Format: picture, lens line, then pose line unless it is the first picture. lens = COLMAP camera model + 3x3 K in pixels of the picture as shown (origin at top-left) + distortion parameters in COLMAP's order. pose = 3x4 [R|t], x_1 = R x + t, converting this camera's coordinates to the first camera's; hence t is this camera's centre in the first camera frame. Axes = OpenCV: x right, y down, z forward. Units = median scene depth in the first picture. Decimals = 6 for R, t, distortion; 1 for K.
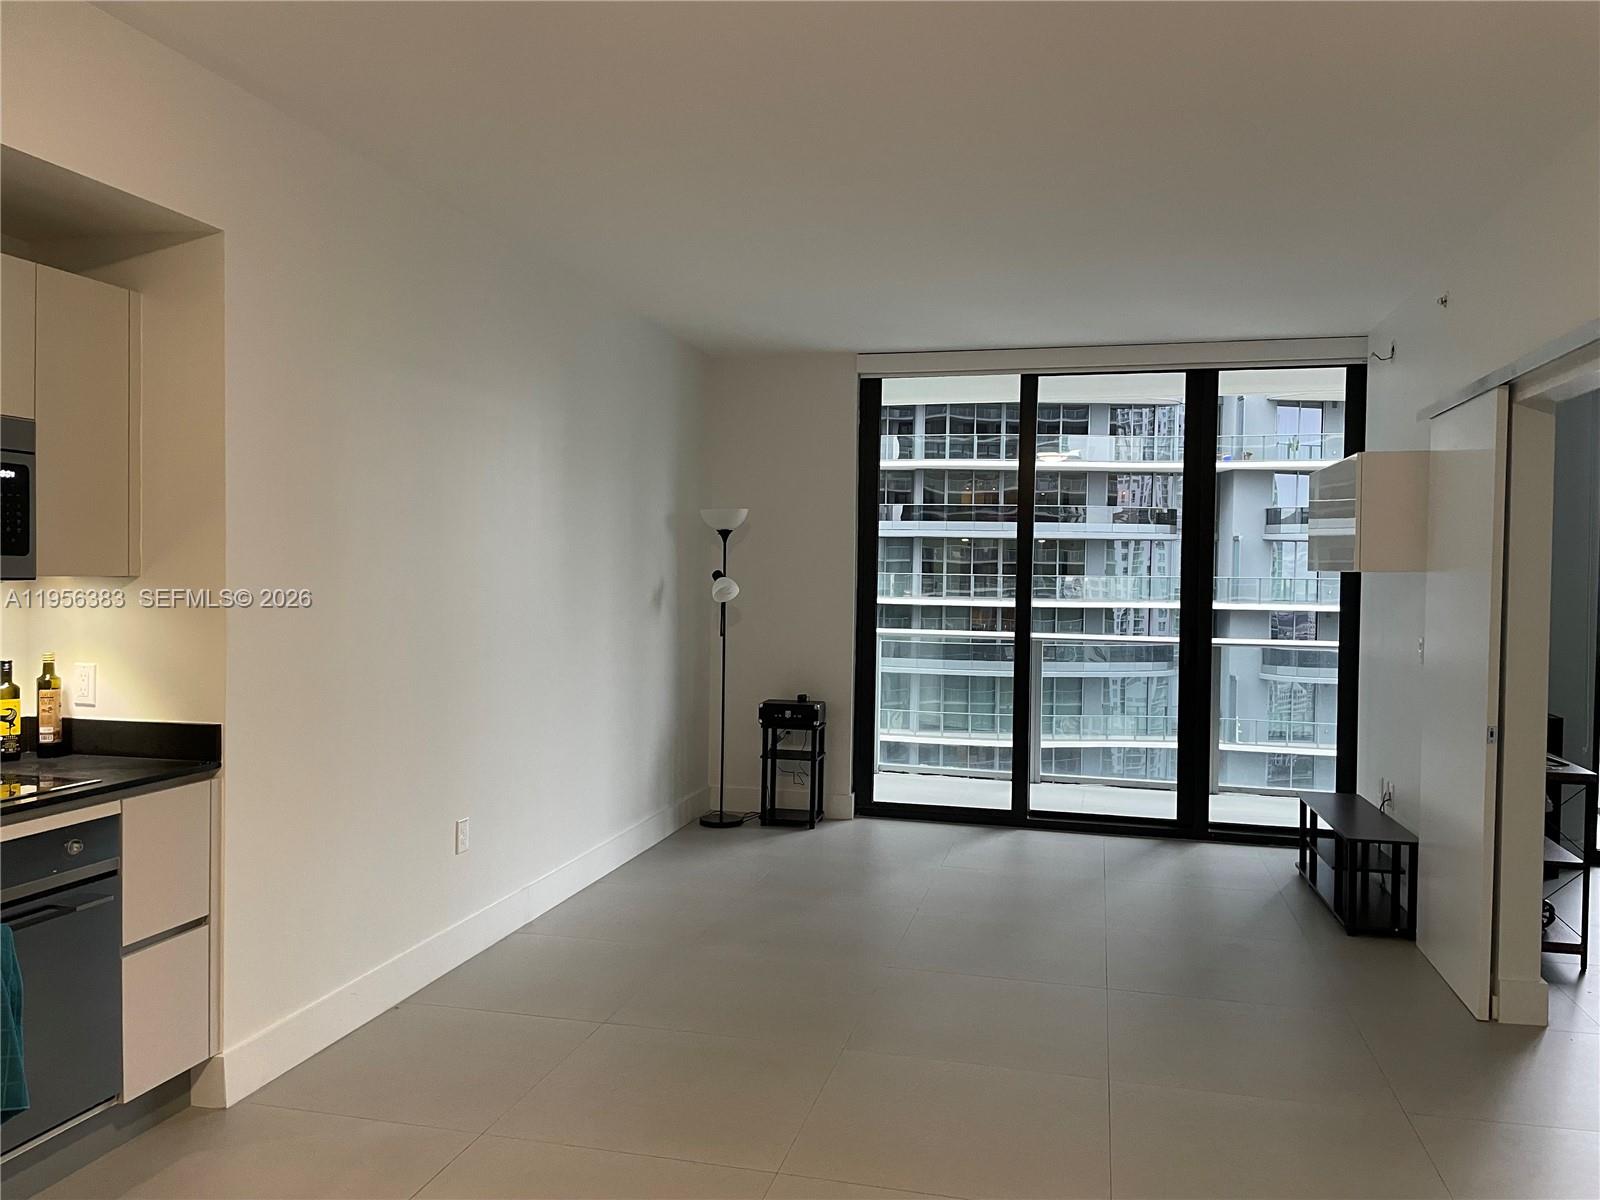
lens RADIAL K [[1210.4, 0, 818.6], [0, 1210.4, 600.5], [0, 0, 1]] dist [0.097661, -0.125078]
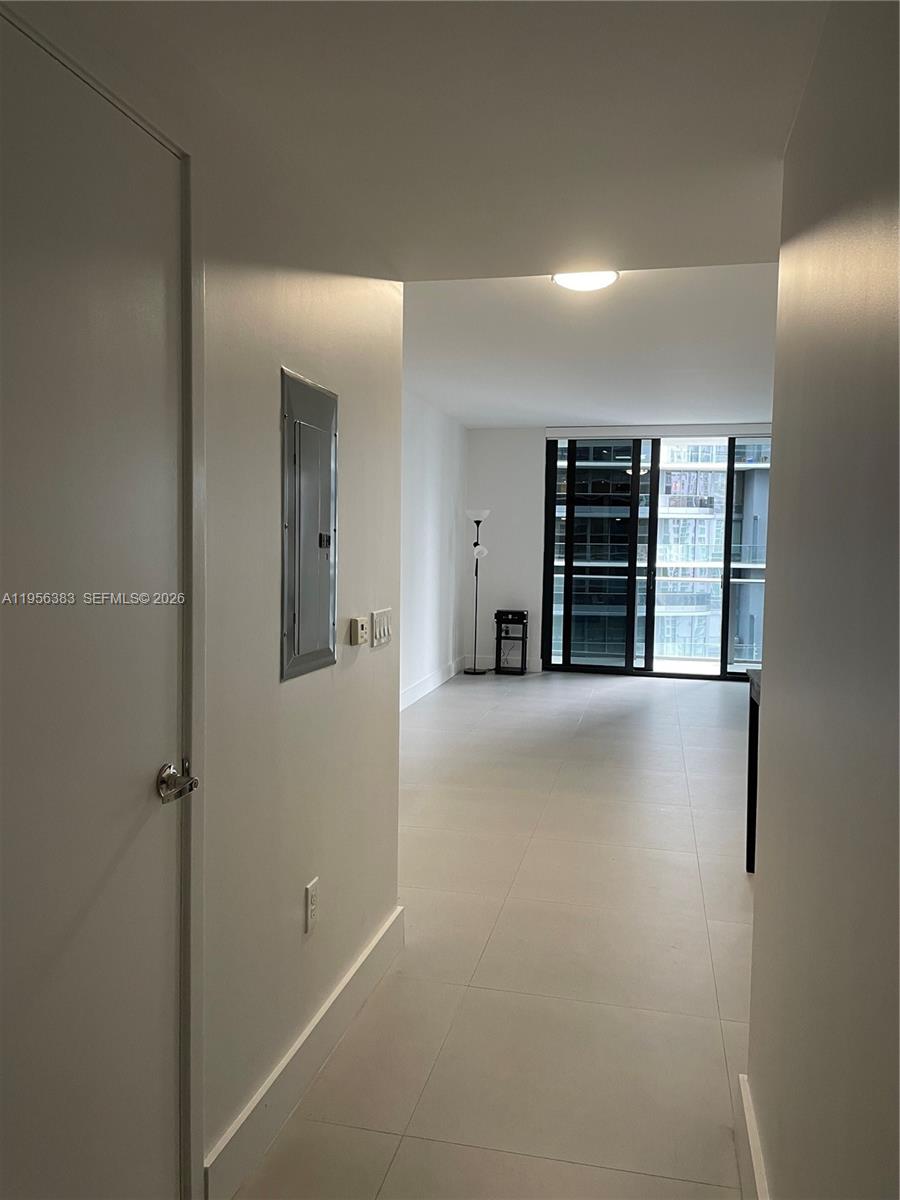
lens RADIAL K [[907.8, 0, 458.1], [0, 907.8, 596.5], [0, 0, 1]] dist [0.097661, -0.125078]
pose [[0.999905, 0.001735, 0.013702, -0.028367], [-0.002249, 0.999290, 0.037615, 0.001679], [-0.013627, -0.037643, 0.999198, -0.097845]]
